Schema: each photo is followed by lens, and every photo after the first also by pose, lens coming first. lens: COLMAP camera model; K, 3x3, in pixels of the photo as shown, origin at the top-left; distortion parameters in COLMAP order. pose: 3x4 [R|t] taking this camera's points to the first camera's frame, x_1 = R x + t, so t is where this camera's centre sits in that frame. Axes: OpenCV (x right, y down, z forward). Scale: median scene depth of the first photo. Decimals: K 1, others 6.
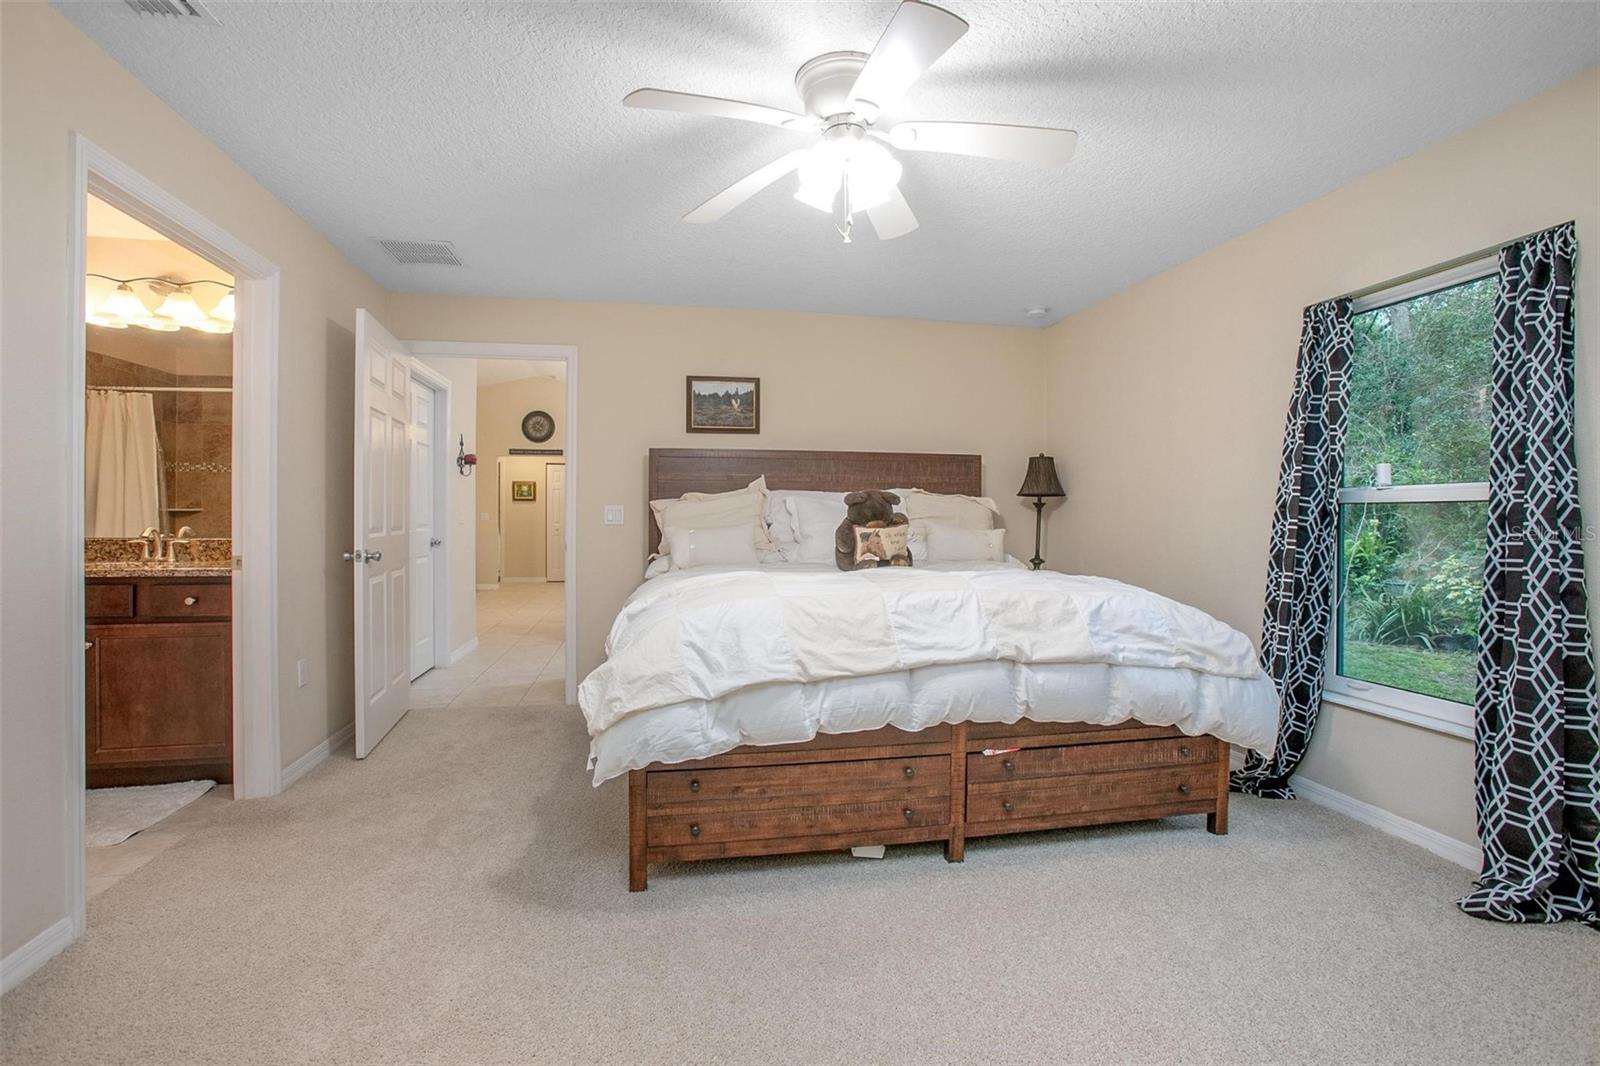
lens RADIAL K [[724.8, 0, 799.5], [0, 724.8, 525.8], [0, 0, 1]] dist [-0.063561, 0.015482]
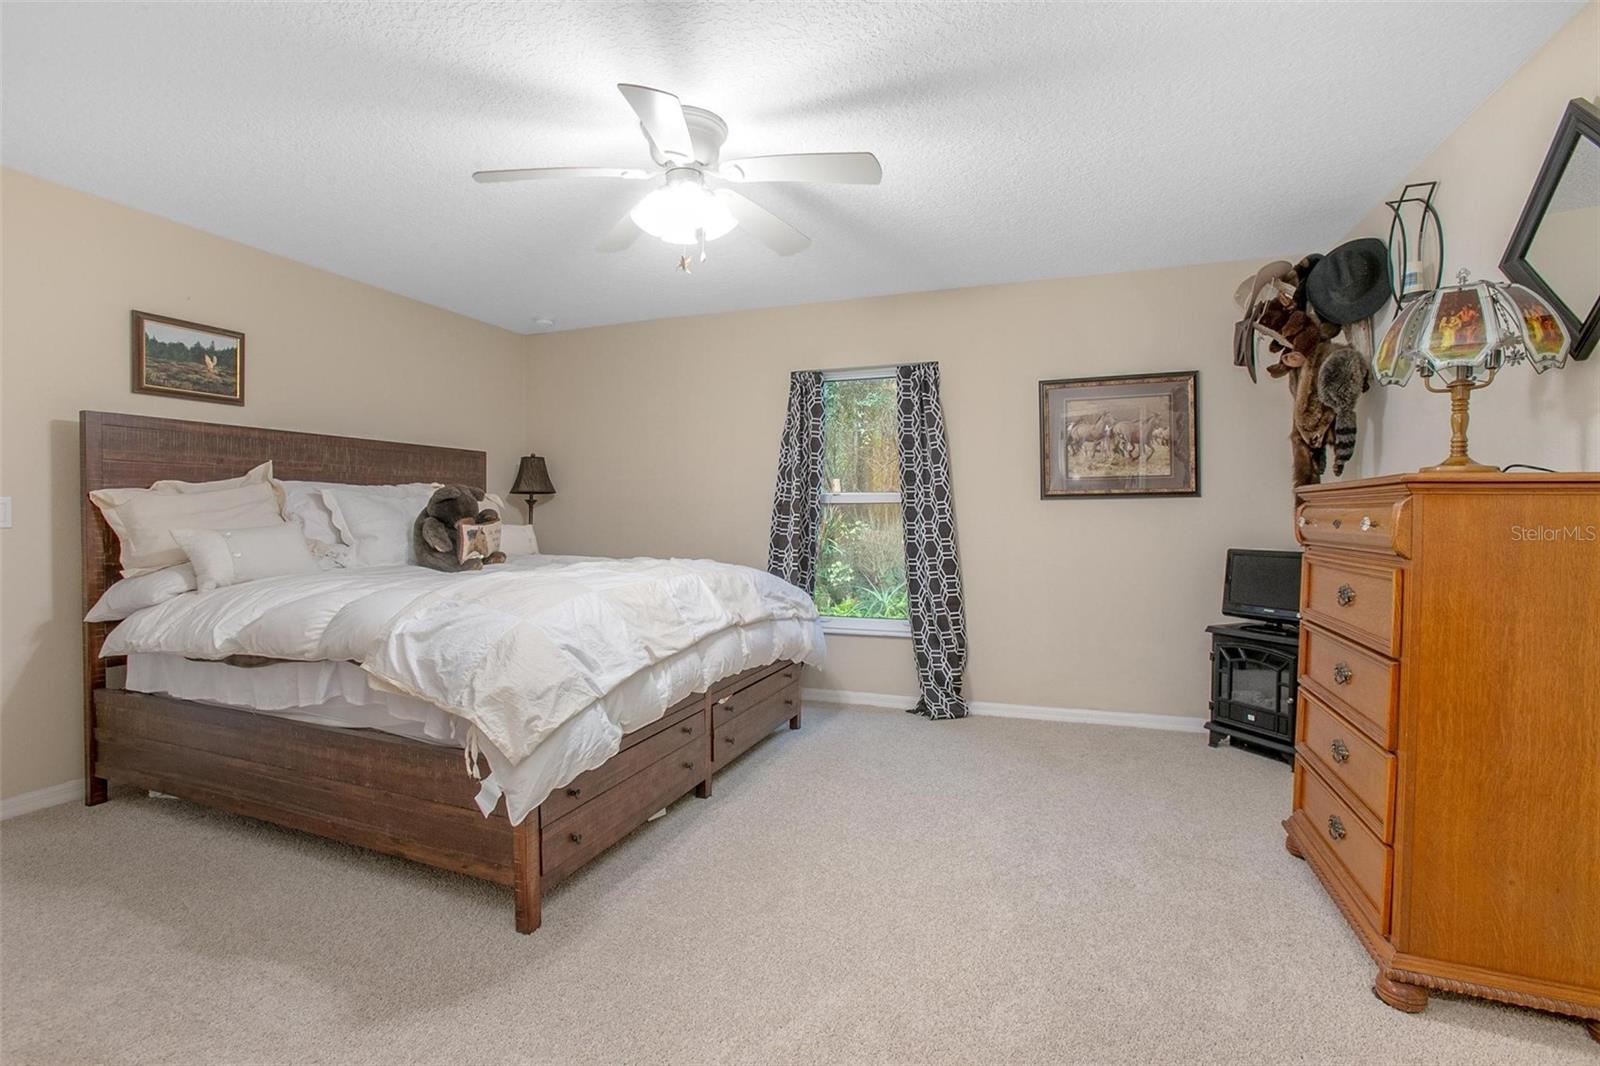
lens RADIAL K [[724.8, 0, 782.3], [0, 724.8, 525.0], [0, 0, 1]] dist [-0.063561, 0.015482]
pose [[0.542813, -0.015492, 0.839711, -0.476169], [0.012616, 0.999867, 0.010292, -0.001513], [-0.839759, 0.005007, 0.542937, 0.149591]]
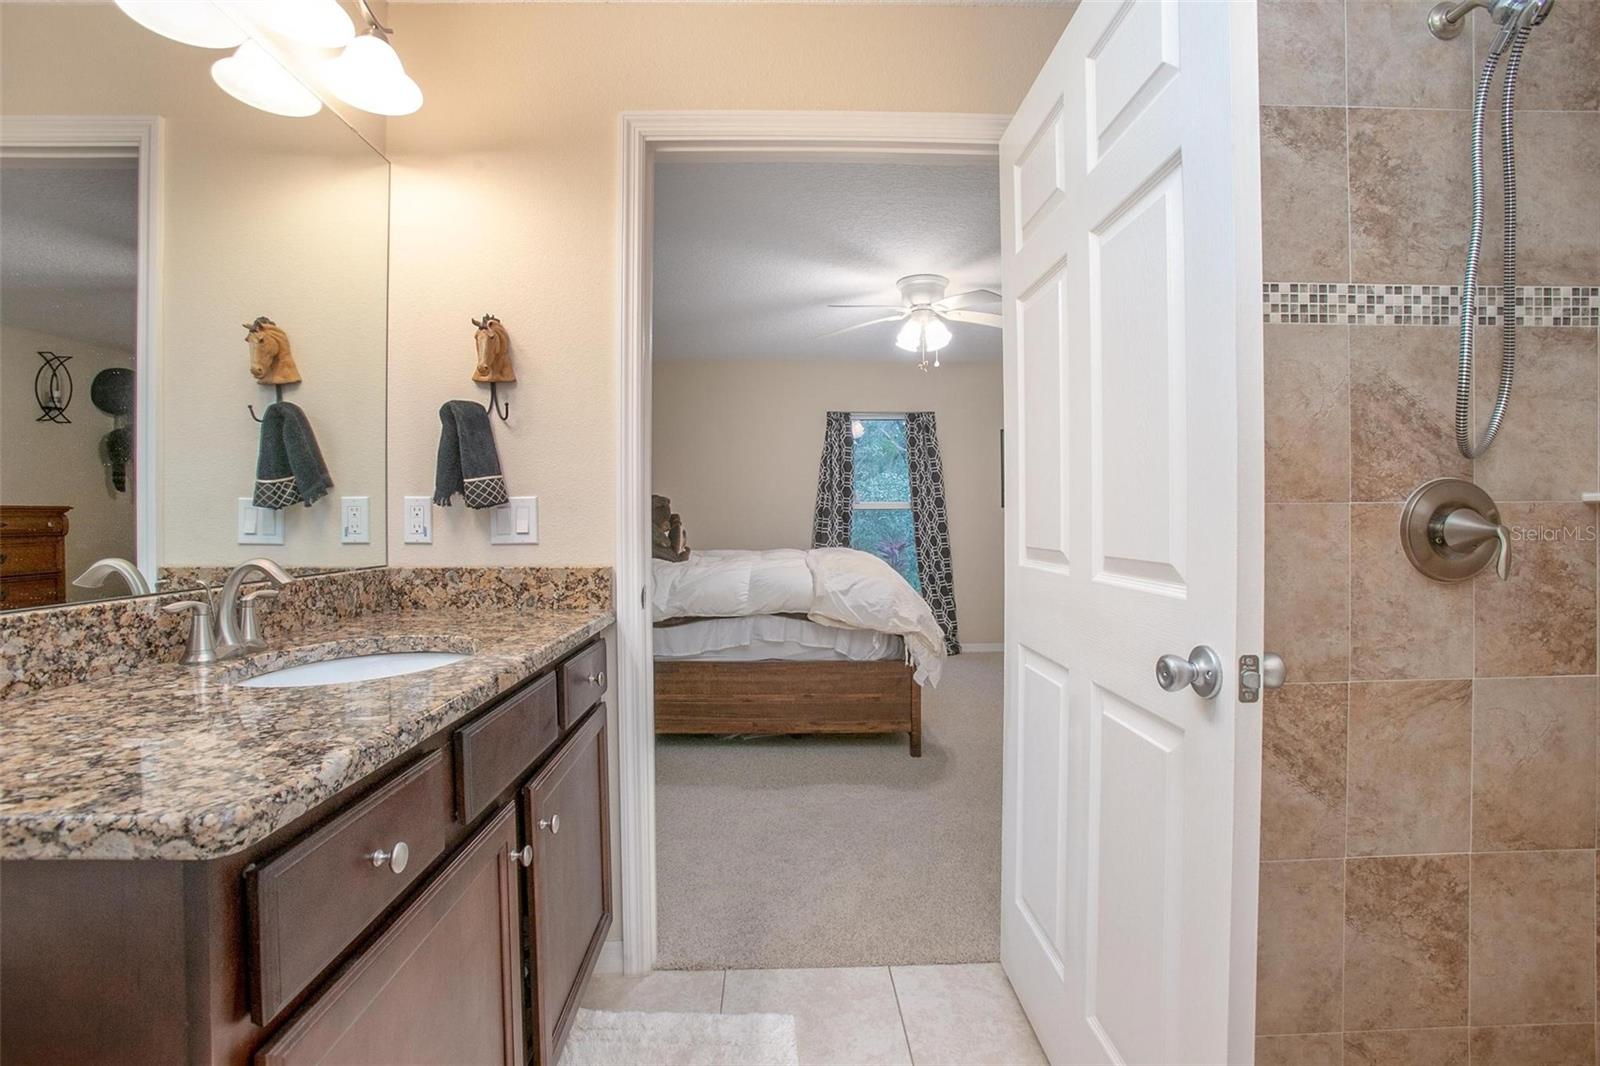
lens RADIAL K [[724.8, 0, 796.5], [0, 724.8, 526.3], [0, 0, 1]] dist [-0.063561, 0.015482]
pose [[0.190920, -0.018868, 0.981424, -1.085405], [0.013805, 0.999768, 0.016536, -0.014421], [-0.981508, 0.010392, 0.191137, 0.563917]]
